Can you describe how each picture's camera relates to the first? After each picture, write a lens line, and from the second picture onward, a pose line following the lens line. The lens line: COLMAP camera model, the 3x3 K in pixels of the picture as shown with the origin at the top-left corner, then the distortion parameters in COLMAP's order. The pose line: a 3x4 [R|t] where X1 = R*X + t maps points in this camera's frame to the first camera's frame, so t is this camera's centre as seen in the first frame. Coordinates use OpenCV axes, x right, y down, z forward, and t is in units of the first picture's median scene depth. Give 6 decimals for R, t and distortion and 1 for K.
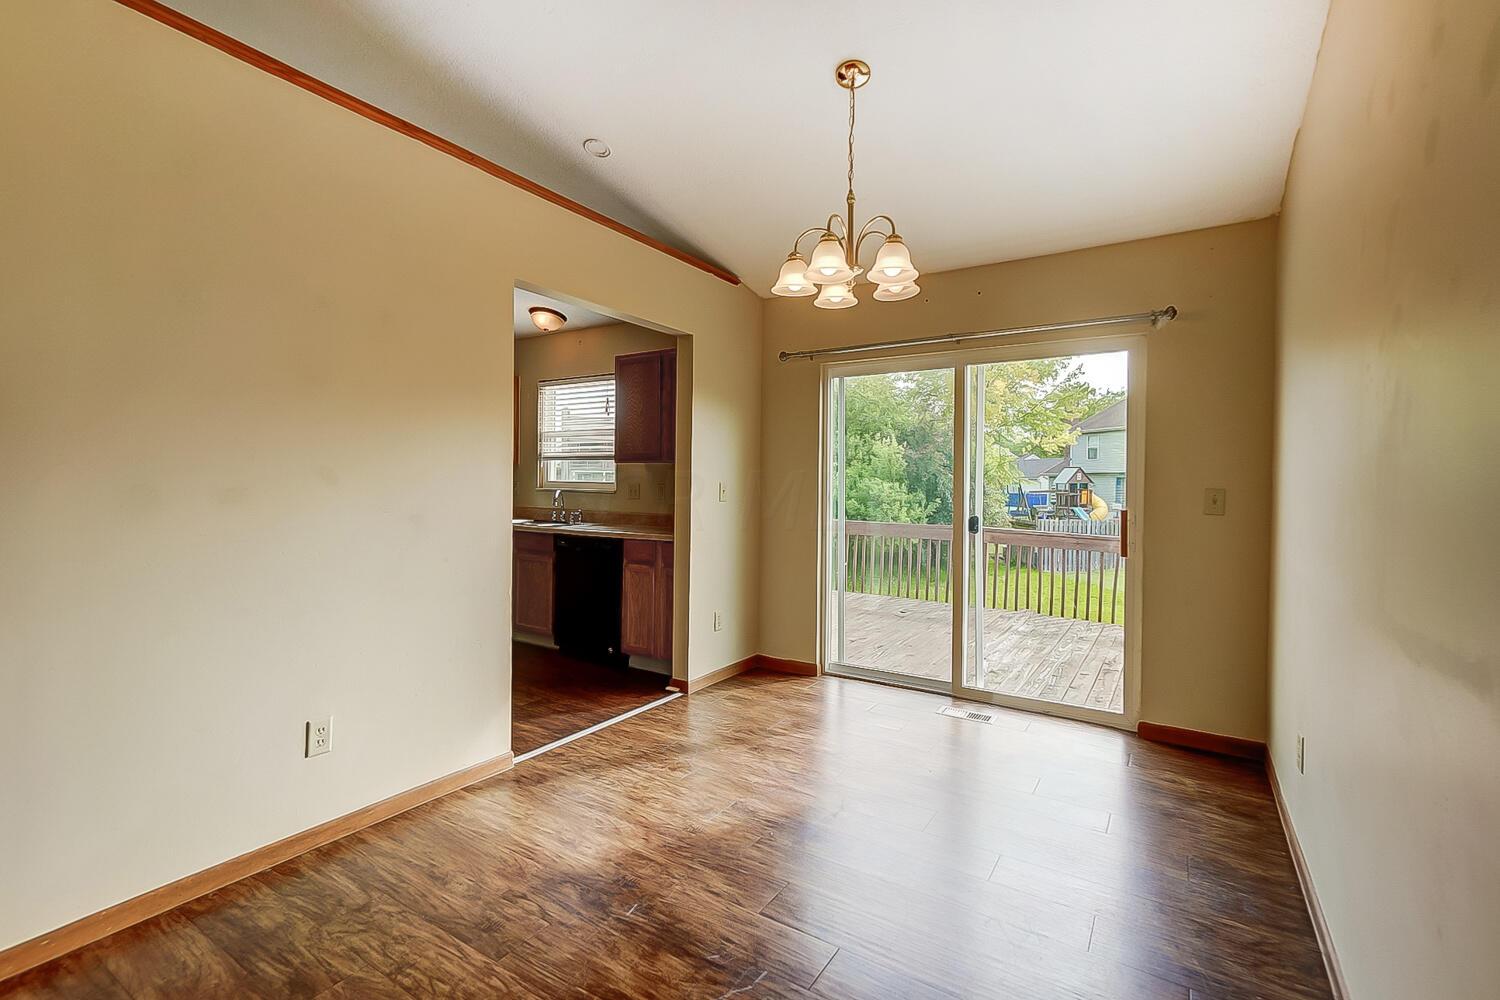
lens RADIAL K [[677.5, 0, 750.7], [0, 677.5, 491.2], [0, 0, 1]] dist [0.000702, 0.000172]
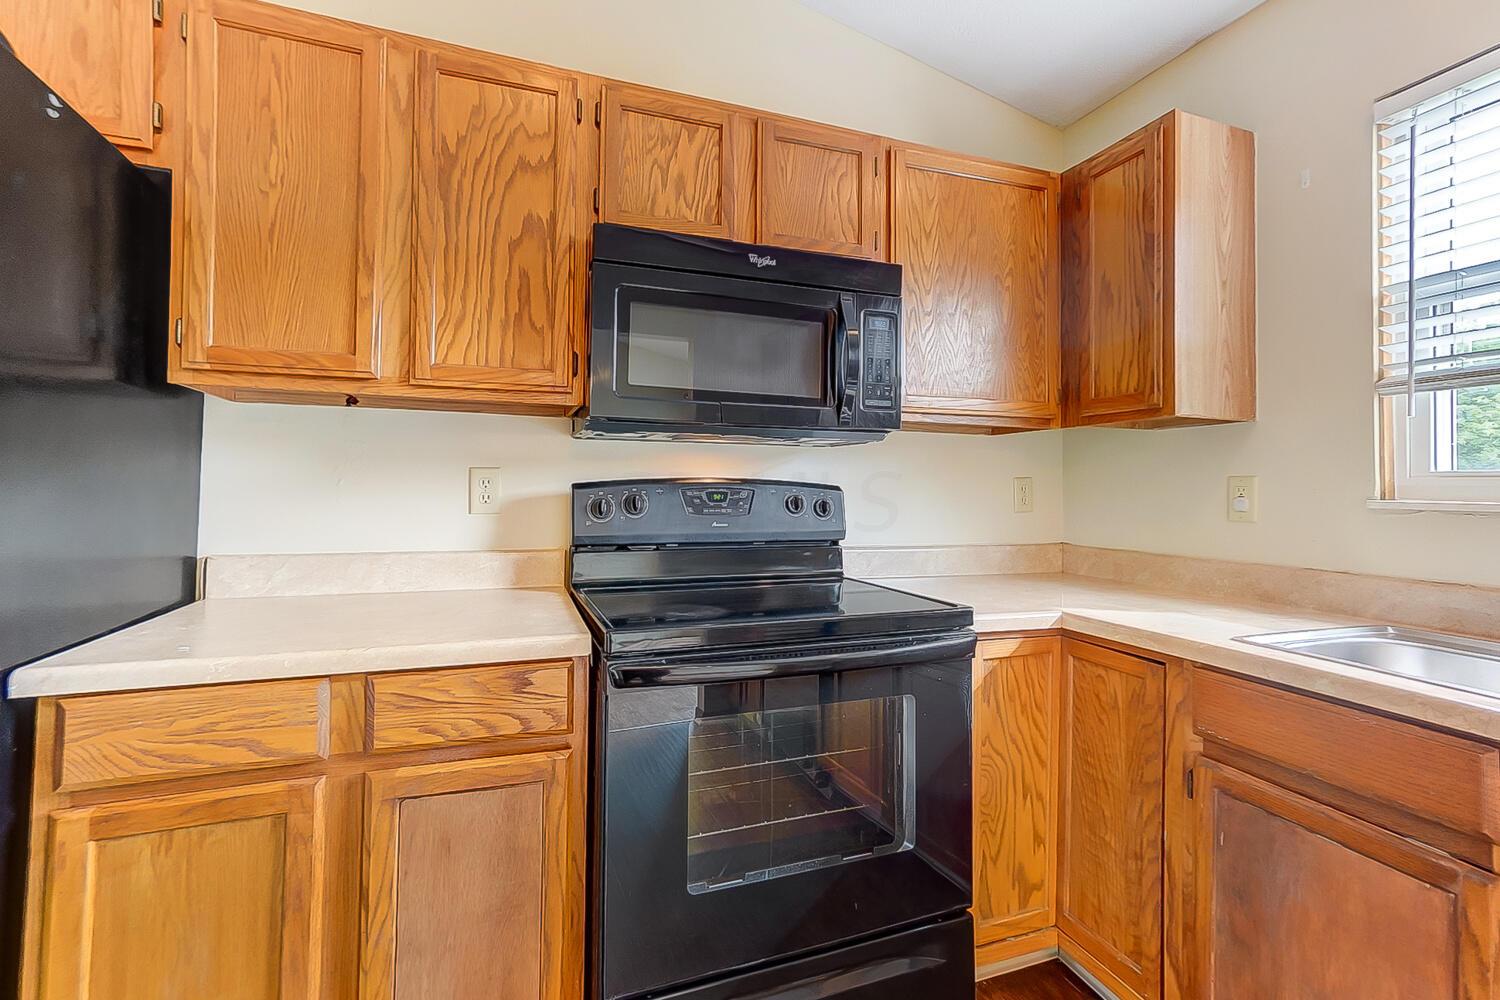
lens RADIAL K [[655.1, 0, 750.0], [0, 655.1, 475.1], [0, 0, 1]] dist [-0.000379, 0.000130]
pose [[0.786831, -0.019424, -0.616862, -0.503911], [-0.007628, 0.999122, -0.041190, -0.003792], [0.617121, 0.037115, 0.785993, 0.956782]]
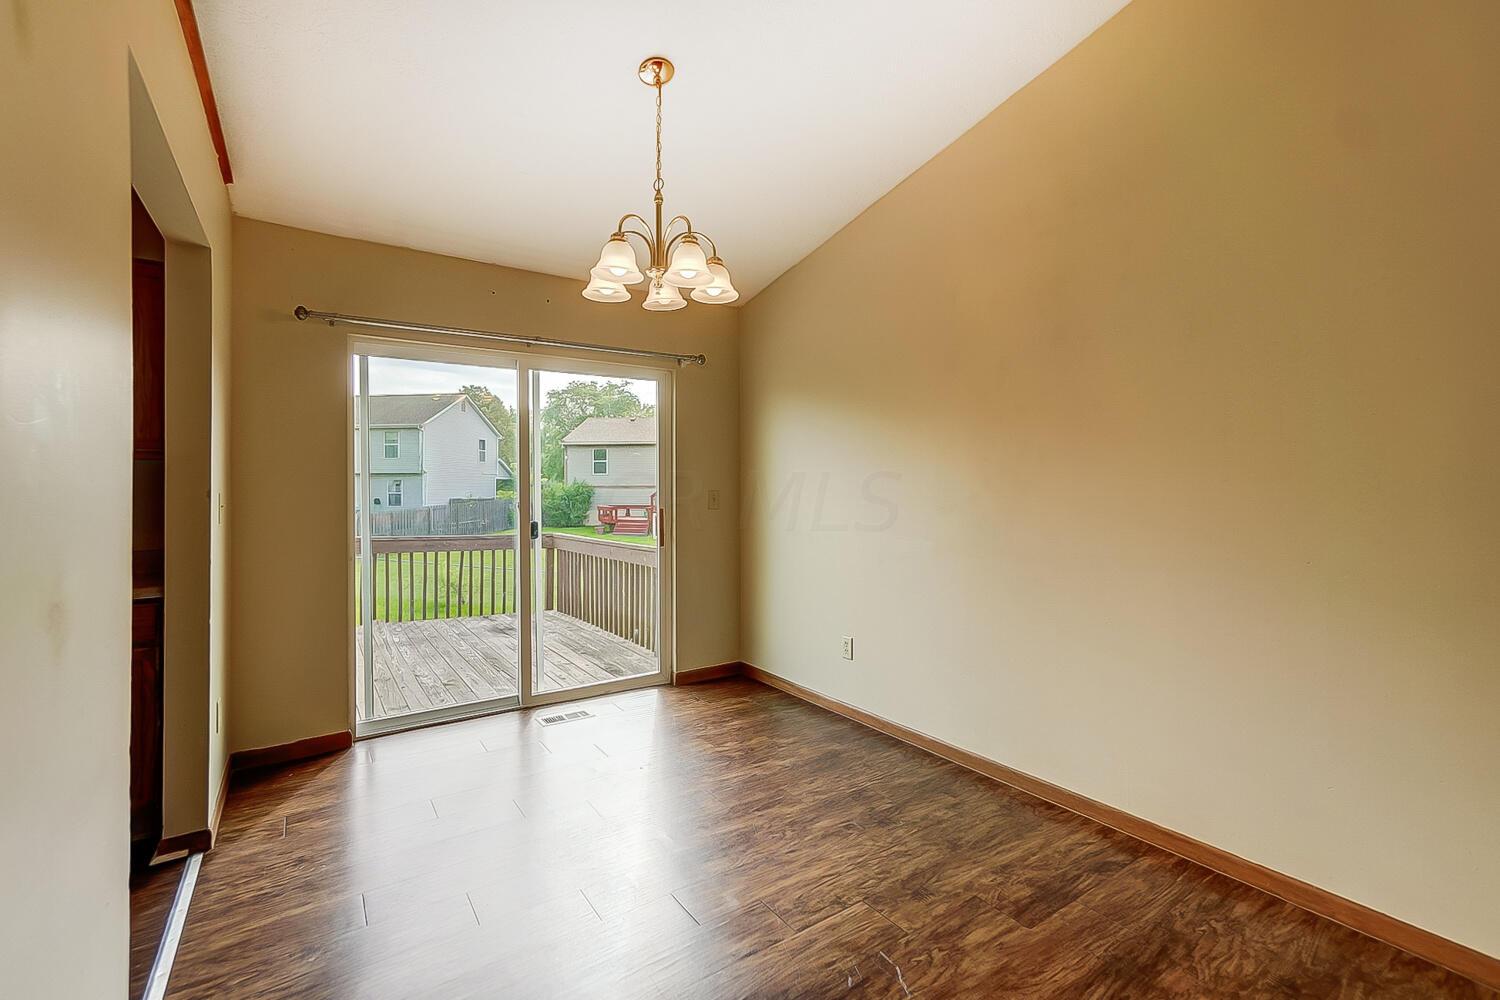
lens RADIAL K [[648.1, 0, 749.9], [0, 648.1, 488.1], [0, 0, 1]] dist [-0.000706, 0.000133]
pose [[0.396793, -0.015848, 0.917771, -0.417688], [0.019526, 0.999770, 0.008822, -0.014827], [-0.917700, 0.014420, 0.397011, 0.328193]]
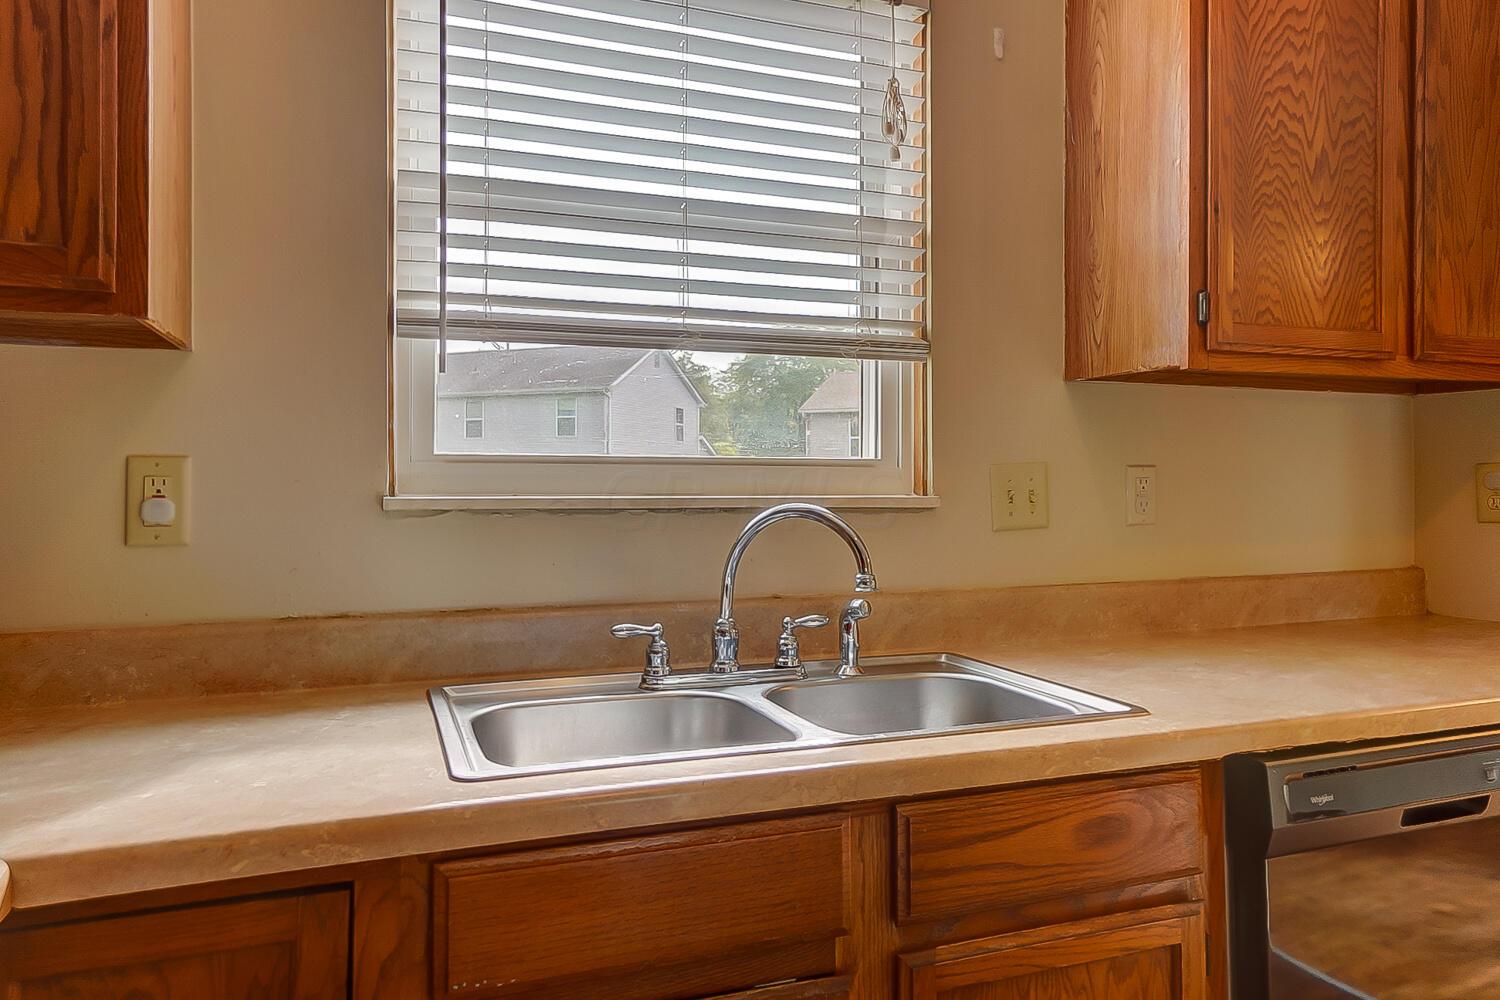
lens RADIAL K [[988.9, 0, 747.8], [0, 988.9, 471.3], [0, 0, 1]] dist [0.002578, 0.007010]
pose [[0.602480, -0.008976, 0.798083, -0.668929], [0.023031, 0.999716, -0.006142, -0.011964], [-0.797801, 0.022081, 0.602516, 1.149290]]
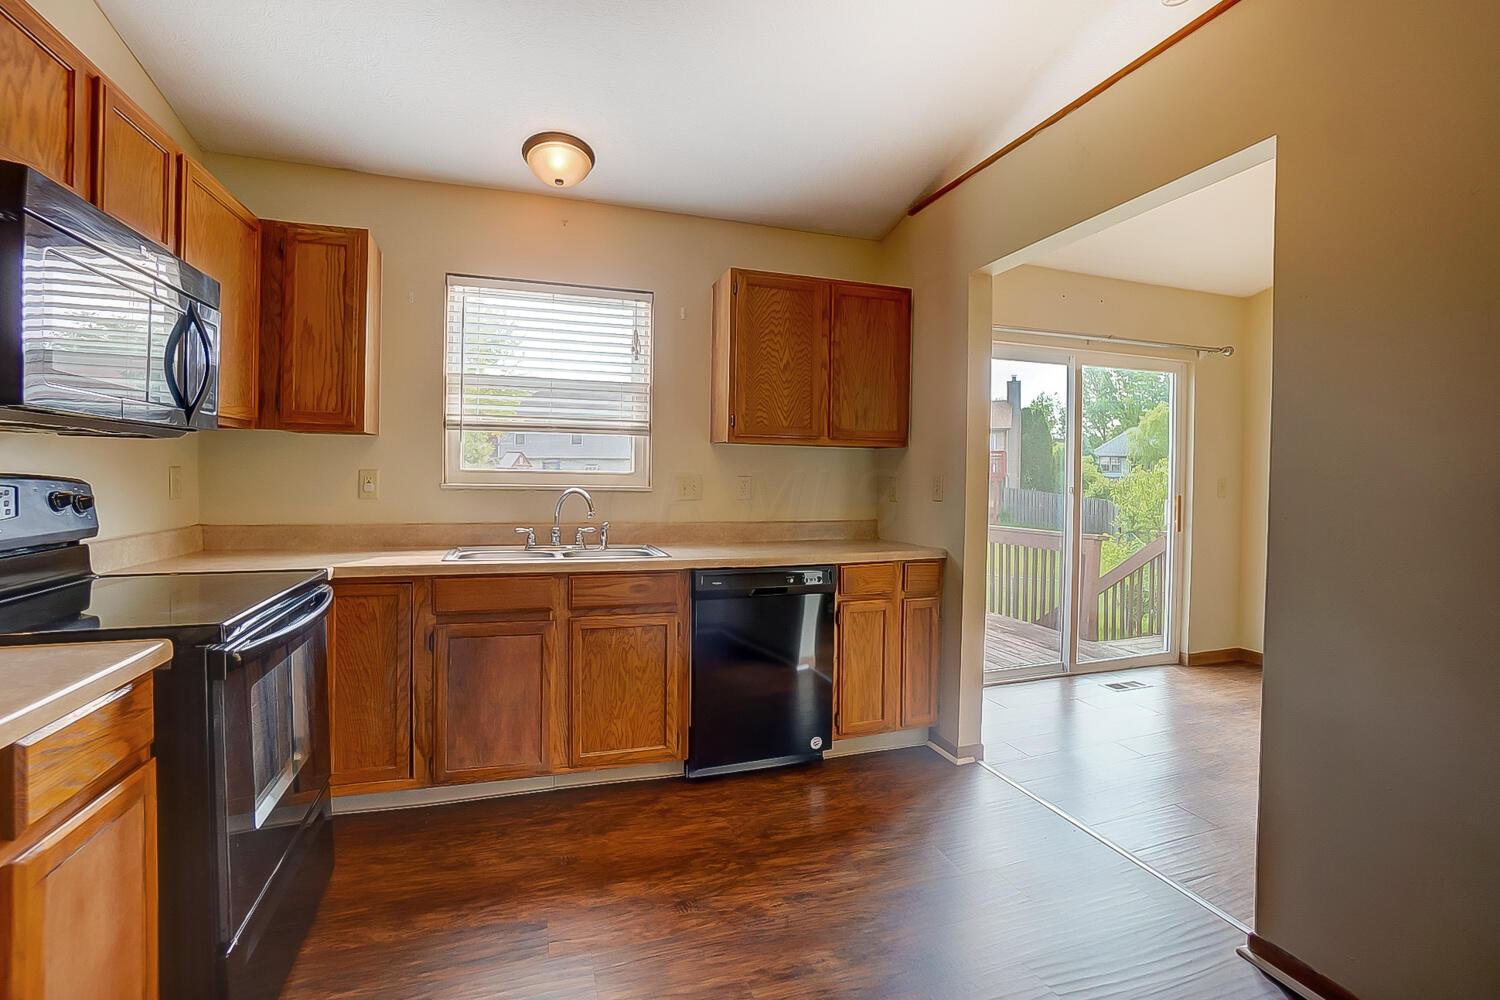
lens RADIAL K [[670.3, 0, 750.8], [0, 670.3, 483.0], [0, 0, 1]] dist [-0.056361, -0.000041]
pose [[0.624835, -0.016535, 0.780582, -0.814223], [0.007021, 0.999854, 0.015560, -0.017972], [-0.780725, -0.004242, 0.624860, 0.753535]]
